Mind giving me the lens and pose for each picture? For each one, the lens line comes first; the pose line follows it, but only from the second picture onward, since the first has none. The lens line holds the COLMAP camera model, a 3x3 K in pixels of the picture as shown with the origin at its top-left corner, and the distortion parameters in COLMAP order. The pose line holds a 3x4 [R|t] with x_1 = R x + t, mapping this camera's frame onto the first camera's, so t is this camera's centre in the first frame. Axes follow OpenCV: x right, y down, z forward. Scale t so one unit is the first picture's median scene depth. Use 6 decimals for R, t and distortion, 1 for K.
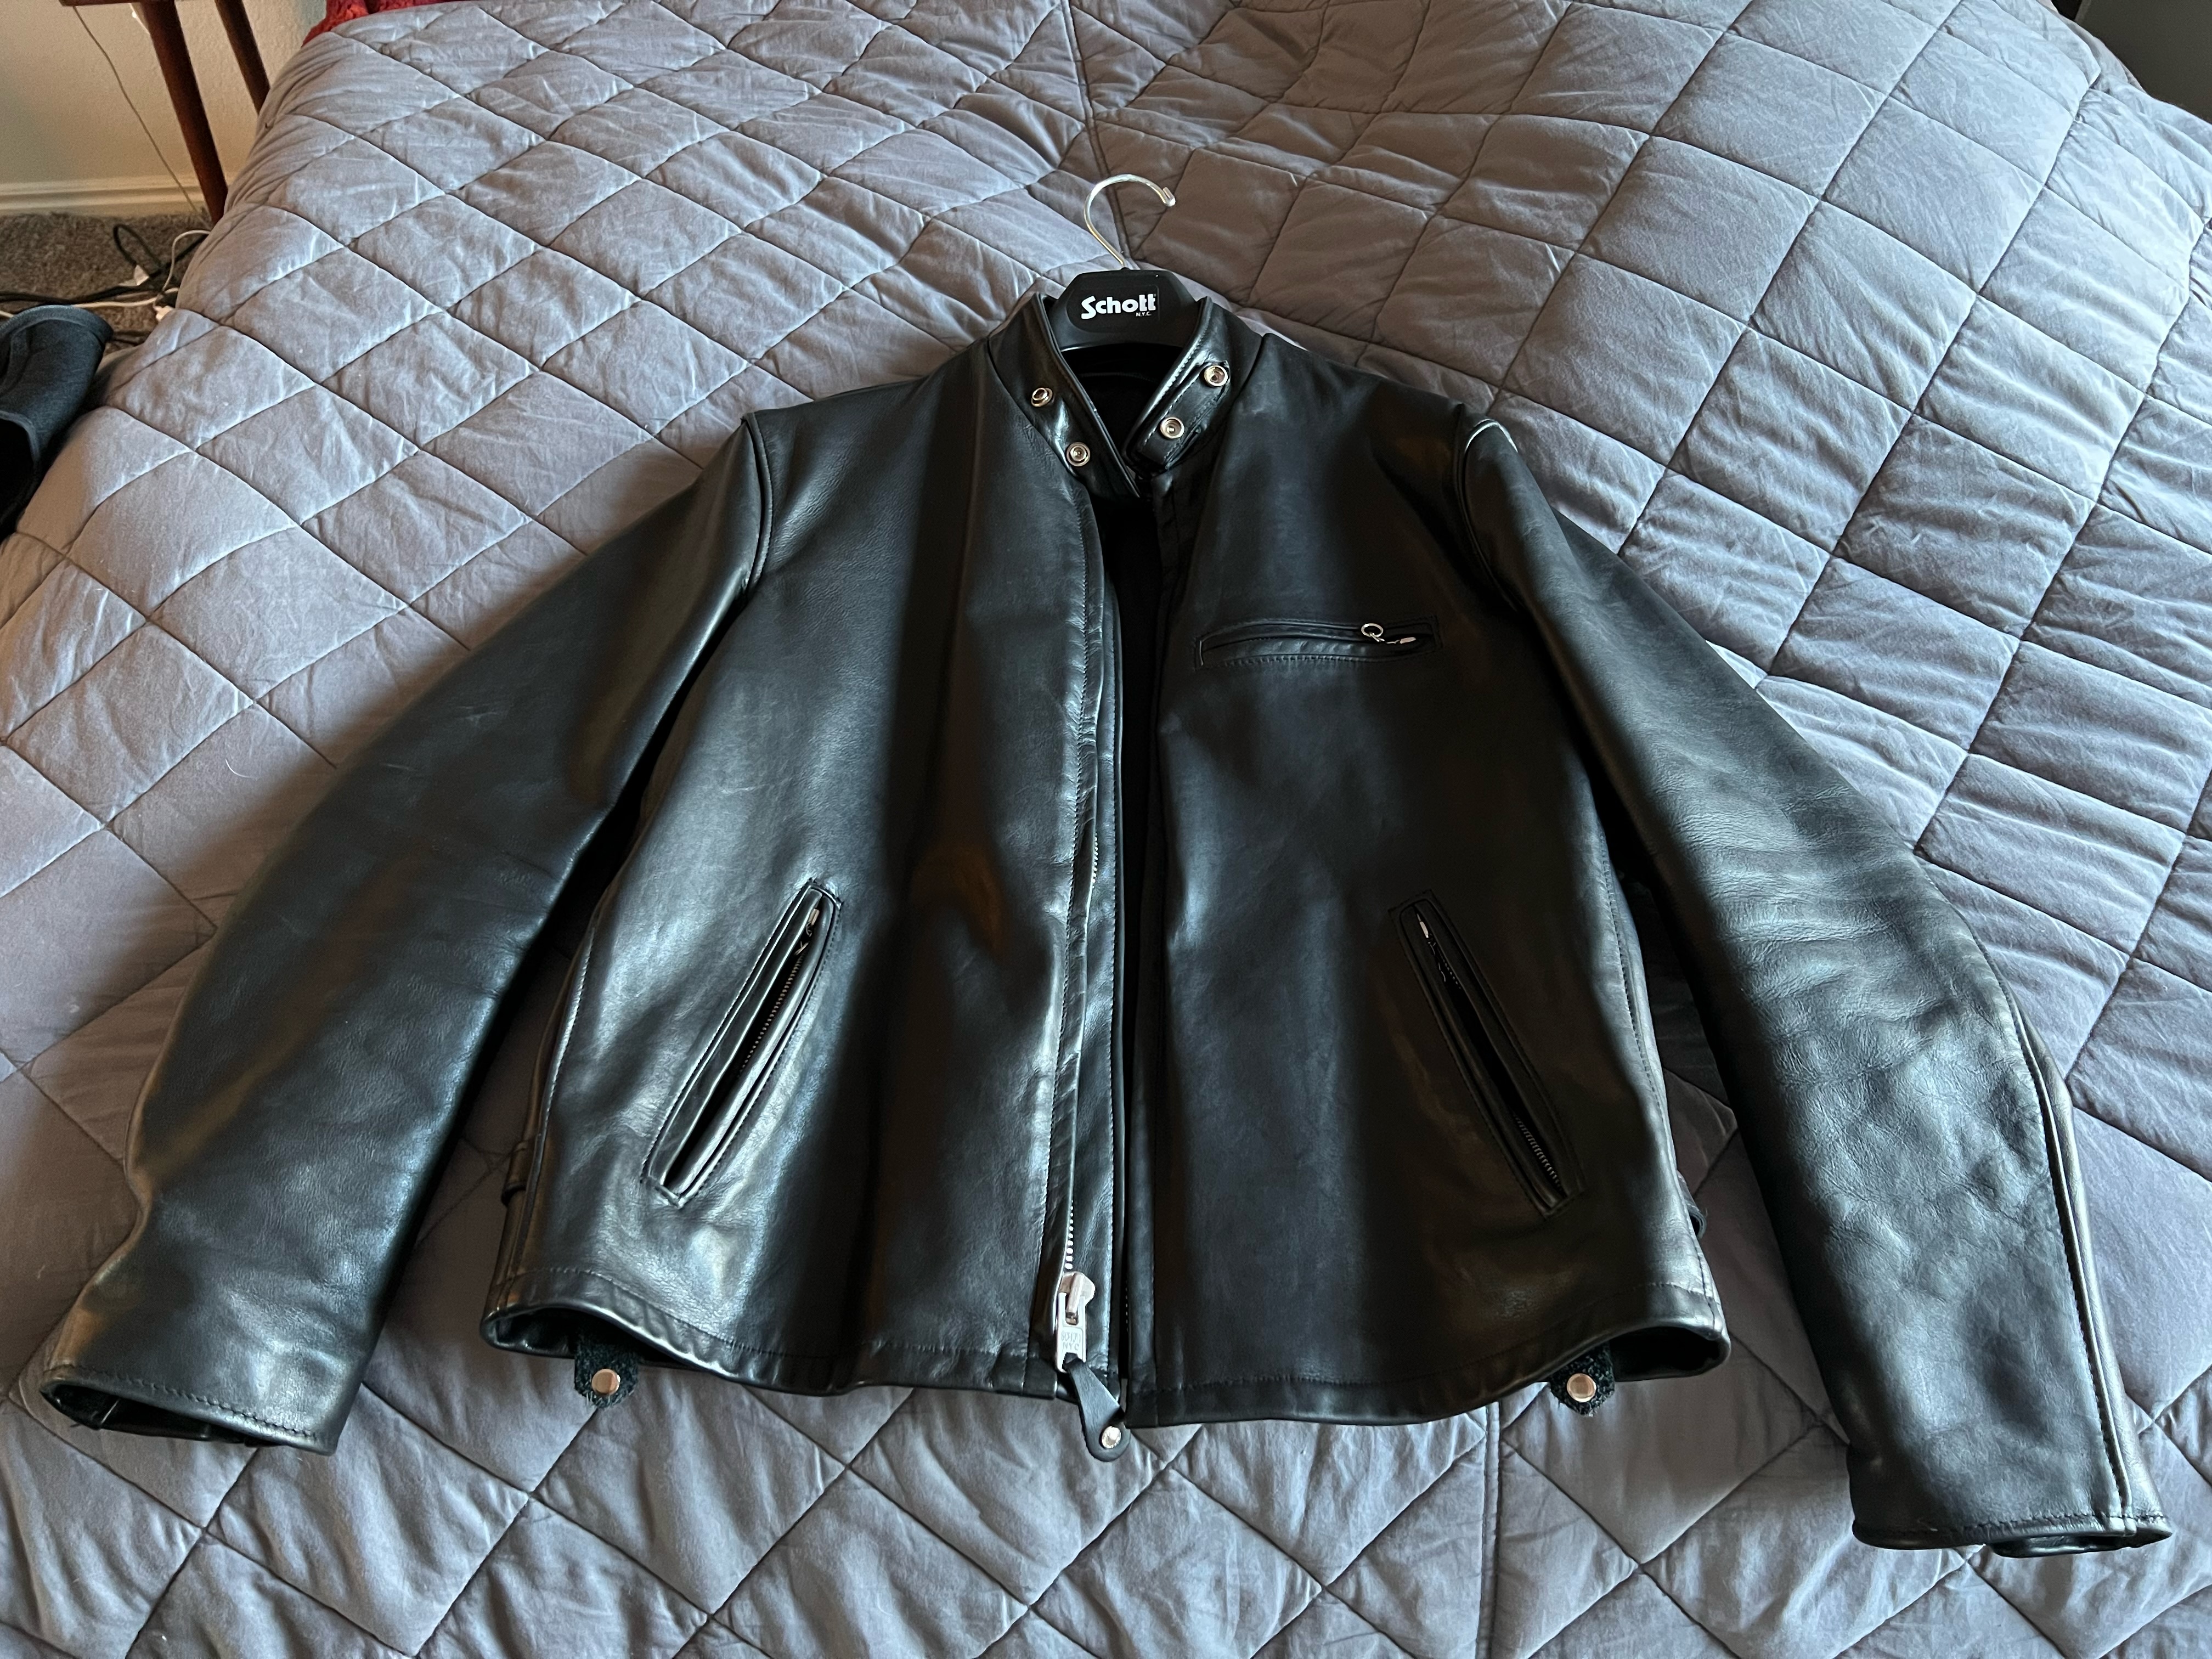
lens RADIAL K [[1693.0, 0, 1114.4], [0, 1693.0, 842.0], [0, 0, 1]] dist [0.086831, -0.074218]
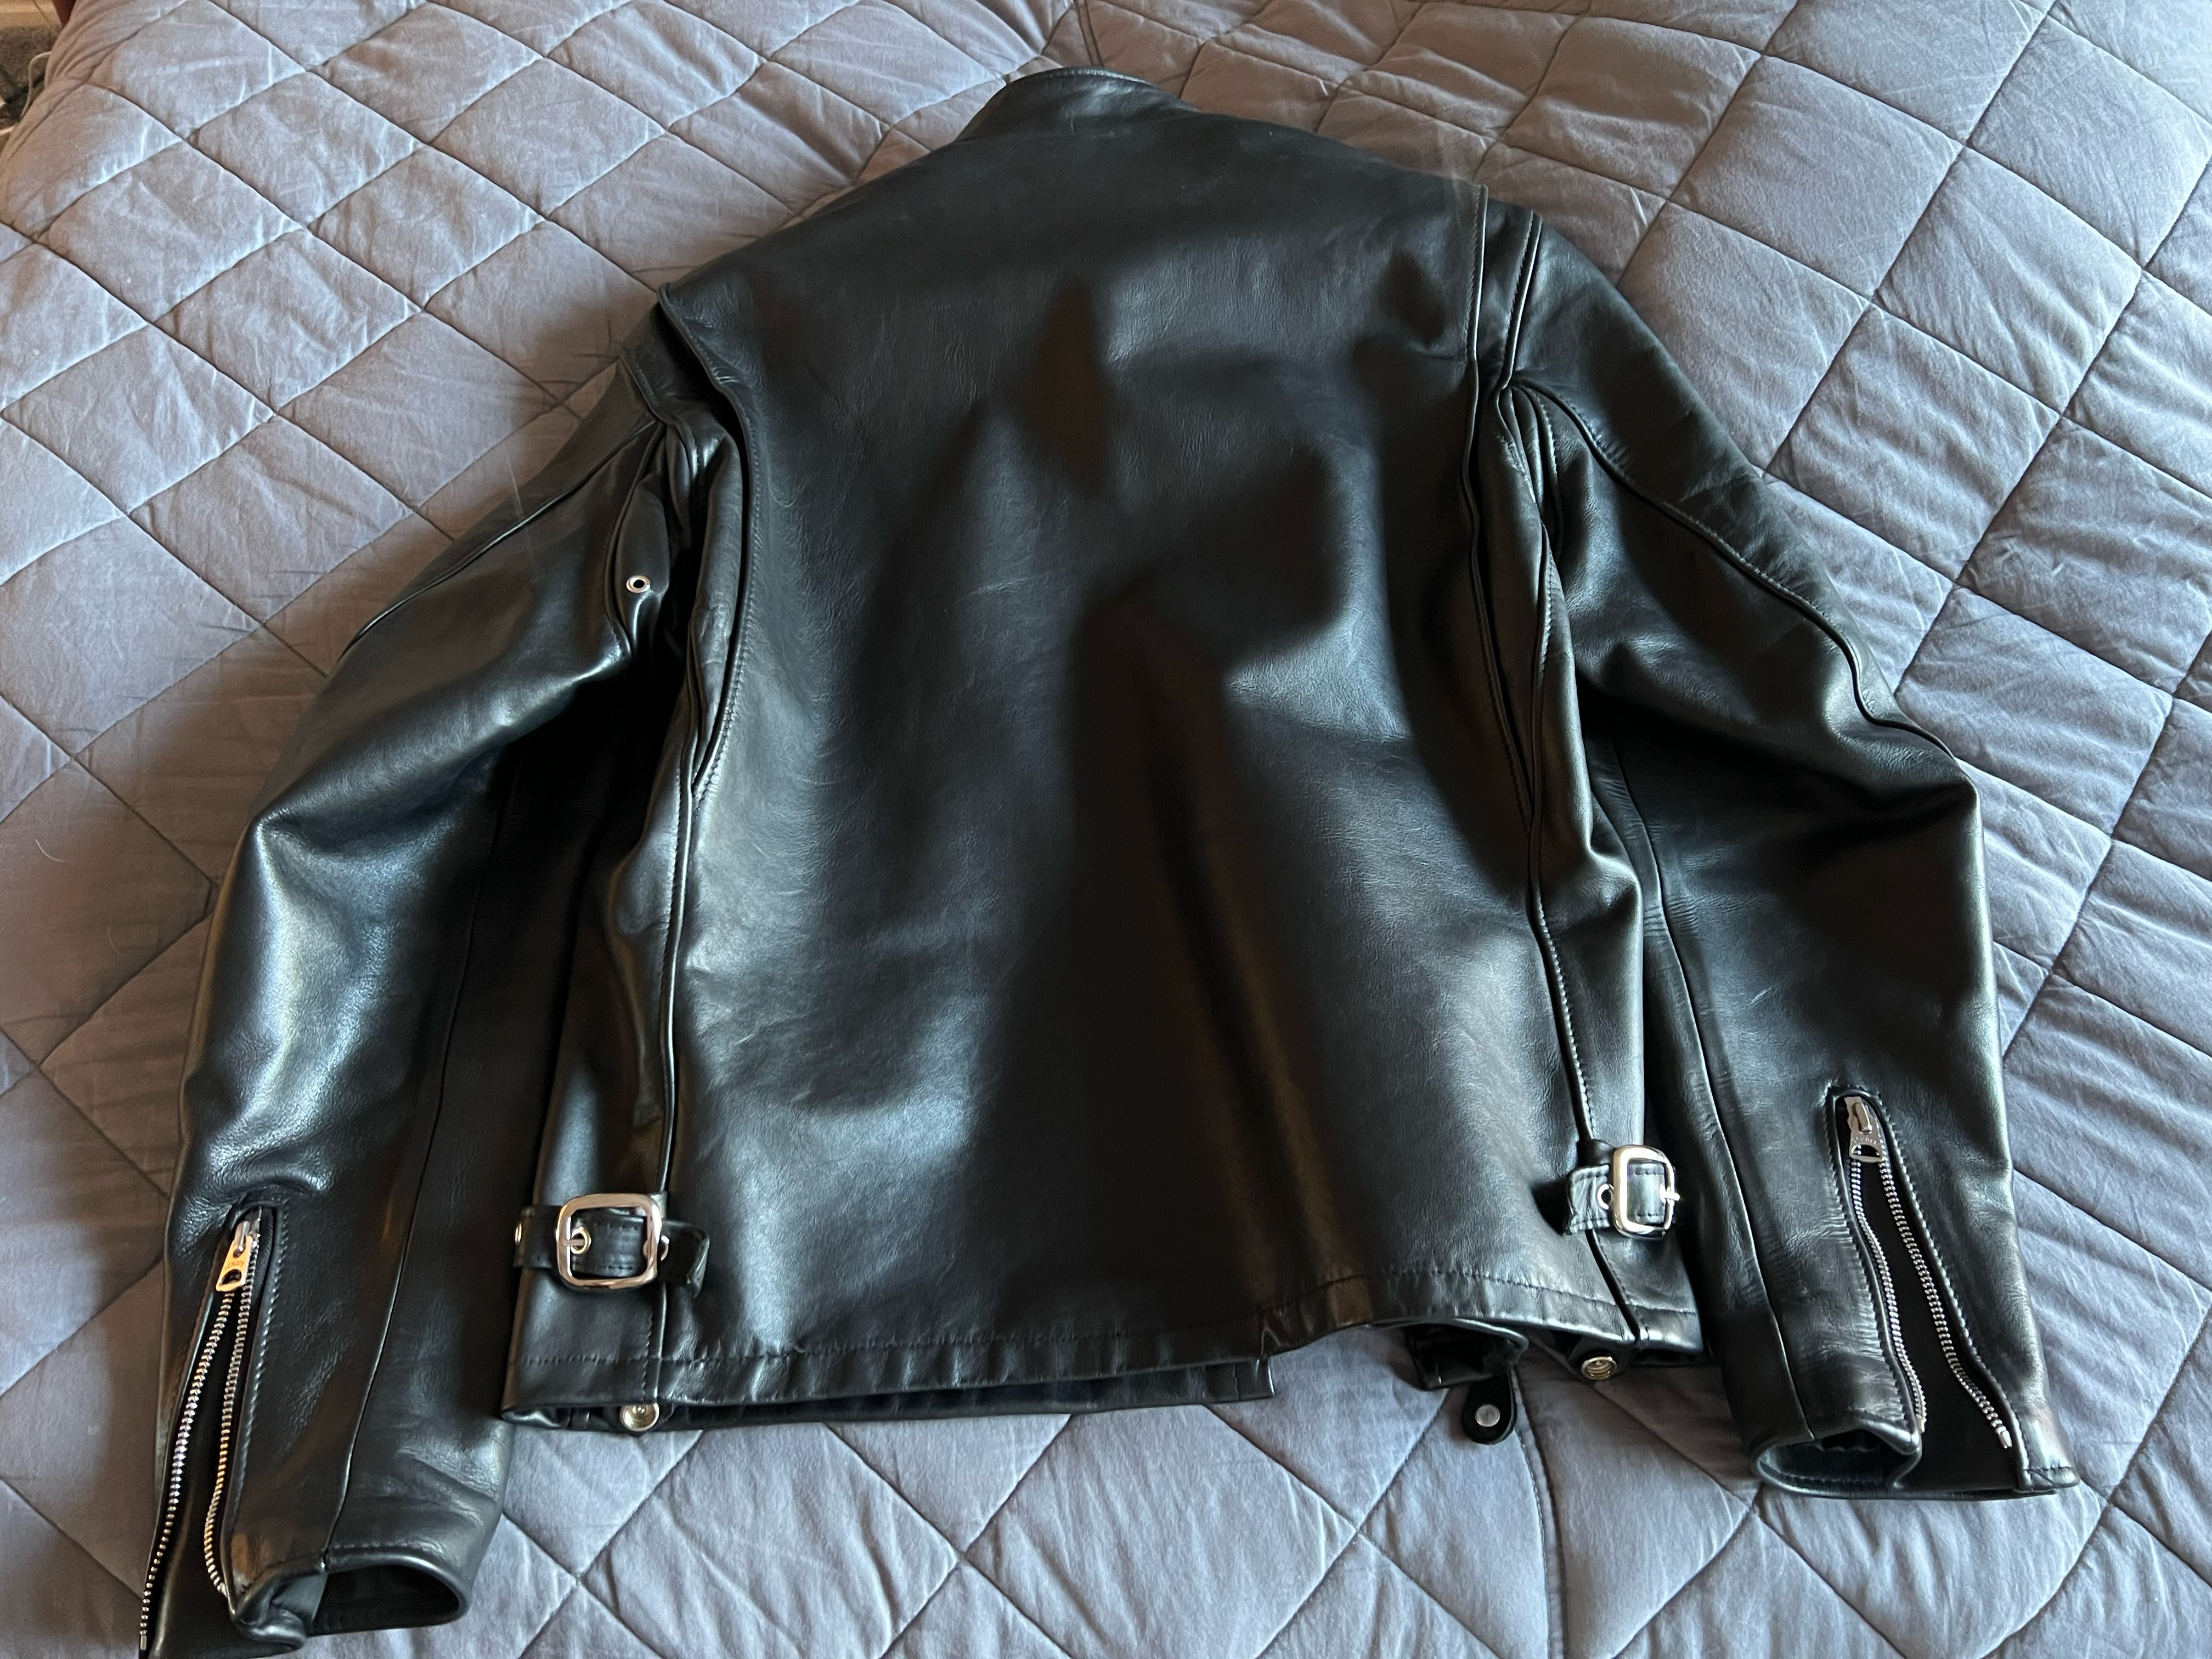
lens RADIAL K [[1693.0, 0, 1128.0], [0, 1693.0, 881.4], [0, 0, 1]] dist [0.086831, -0.074218]
pose [[0.999444, 0.007132, 0.032585, -0.018439], [-0.010780, 0.993513, 0.113210, -0.103500], [-0.031566, -0.113498, 0.993037, 0.133788]]
